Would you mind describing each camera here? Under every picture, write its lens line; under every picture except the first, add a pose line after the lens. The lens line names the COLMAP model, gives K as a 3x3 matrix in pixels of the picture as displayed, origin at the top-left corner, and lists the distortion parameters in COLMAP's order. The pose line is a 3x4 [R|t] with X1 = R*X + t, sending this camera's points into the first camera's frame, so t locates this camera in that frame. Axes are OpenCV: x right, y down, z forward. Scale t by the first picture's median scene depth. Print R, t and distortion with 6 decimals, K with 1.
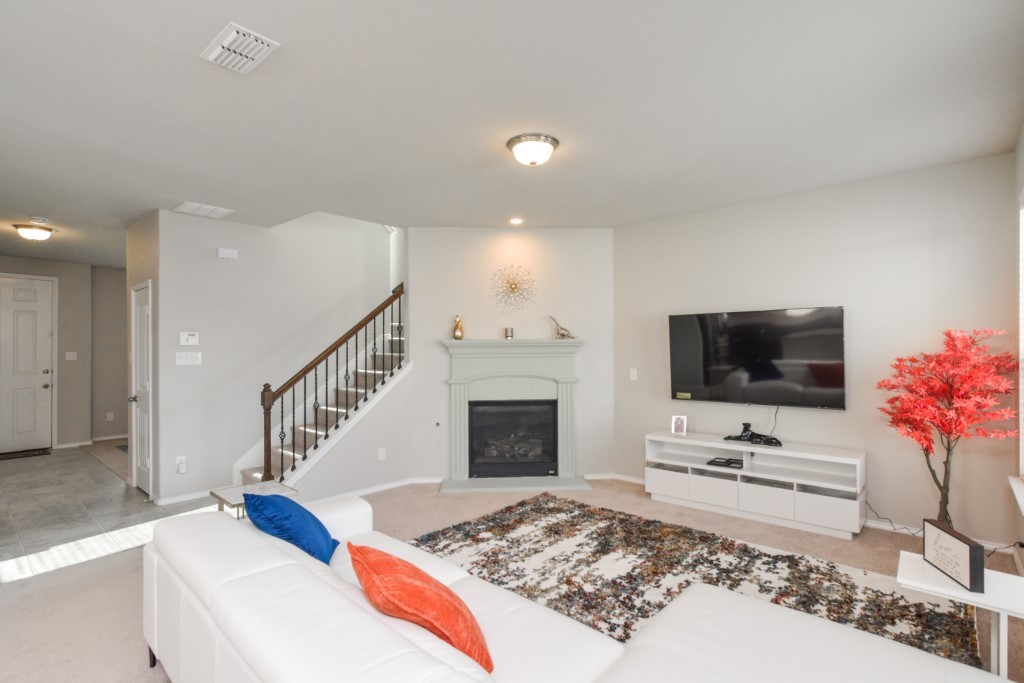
lens RADIAL K [[499.8, 0, 511.1], [0, 499.8, 346.2], [0, 0, 1]] dist [-0.009953, -0.000482]
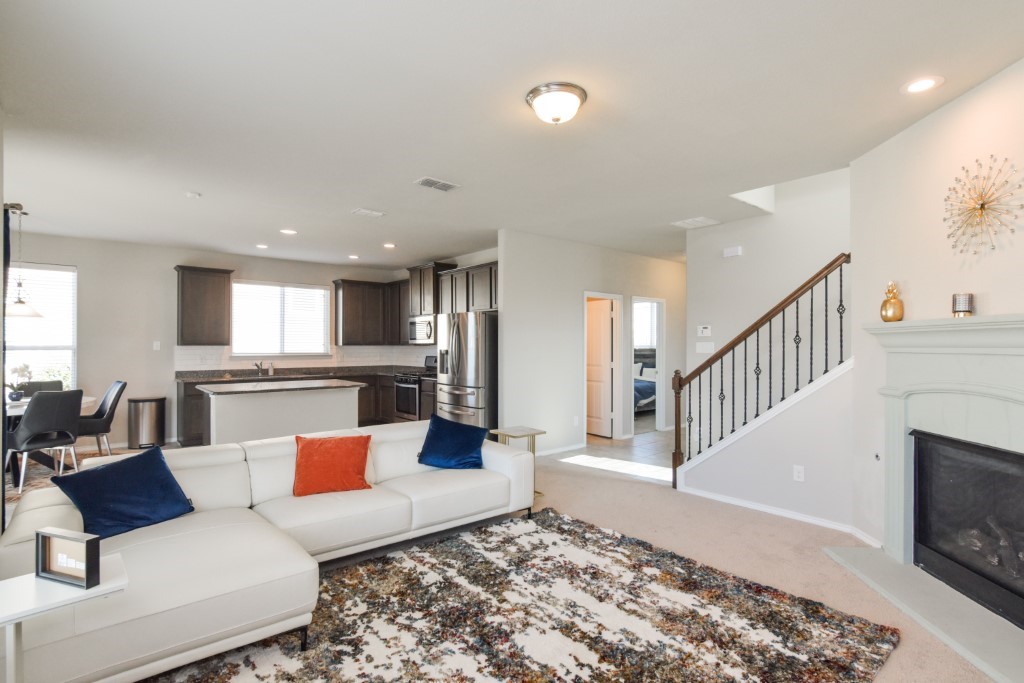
lens RADIAL K [[499.8, 0, 509.4], [0, 499.8, 341.5], [0, 0, 1]] dist [-0.009953, -0.000482]
pose [[-0.137582, -0.000988, -0.990490, 0.731310], [0.003434, 0.999993, -0.001474, 0.012072], [0.990484, -0.003604, -0.137578, 0.843960]]
